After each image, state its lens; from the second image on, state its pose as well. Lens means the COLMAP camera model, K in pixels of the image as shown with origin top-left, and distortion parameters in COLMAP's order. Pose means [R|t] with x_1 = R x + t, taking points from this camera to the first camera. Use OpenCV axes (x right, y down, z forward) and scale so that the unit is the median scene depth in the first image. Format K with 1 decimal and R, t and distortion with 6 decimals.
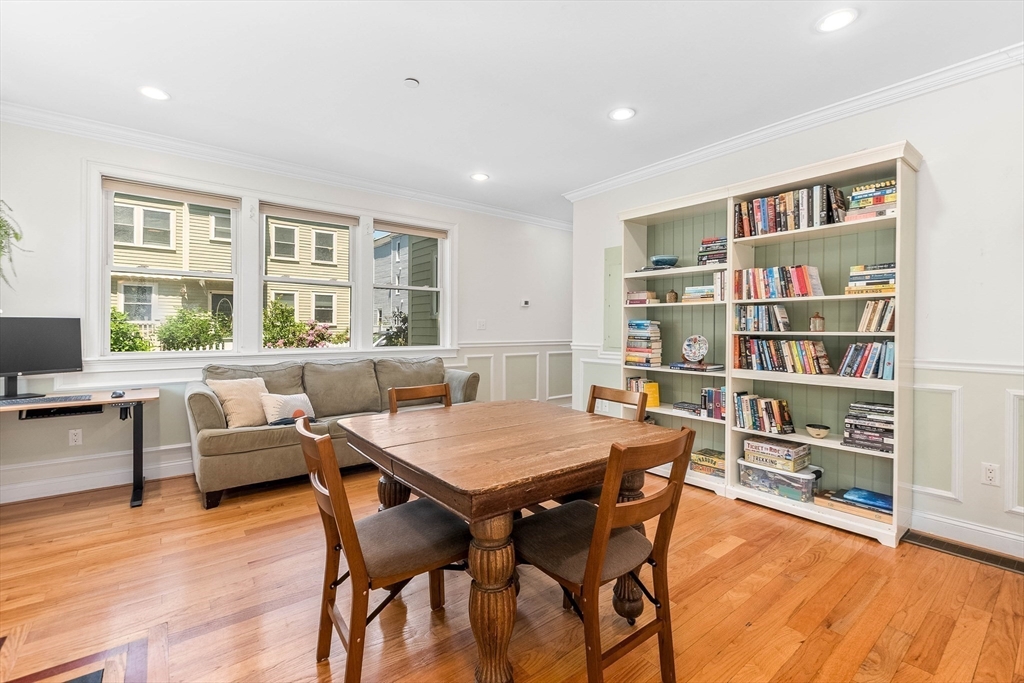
lens RADIAL K [[448.8, 0, 509.7], [0, 448.8, 328.4], [0, 0, 1]] dist [-0.001121, -0.000132]
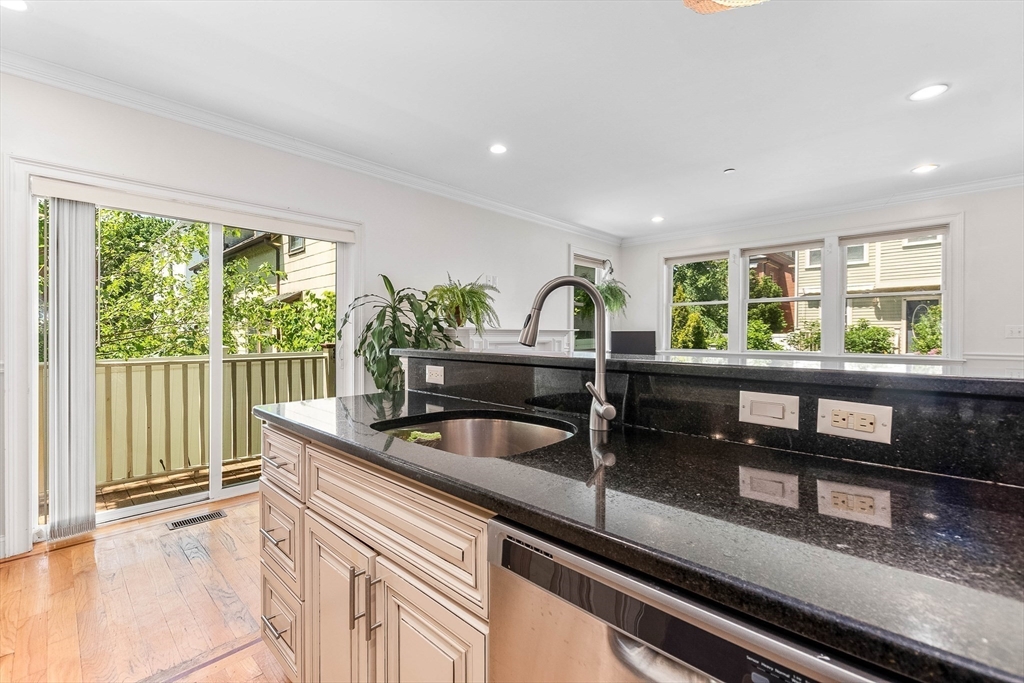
lens RADIAL K [[441.3, 0, 507.0], [0, 441.3, 338.7], [0, 0, 1]] dist [0.000365, 0.000046]
pose [[0.143977, 0.004671, -0.989570, 0.883399], [-0.000895, 0.999989, 0.004590, 0.003003], [0.989581, 0.000225, 0.143979, 0.032424]]
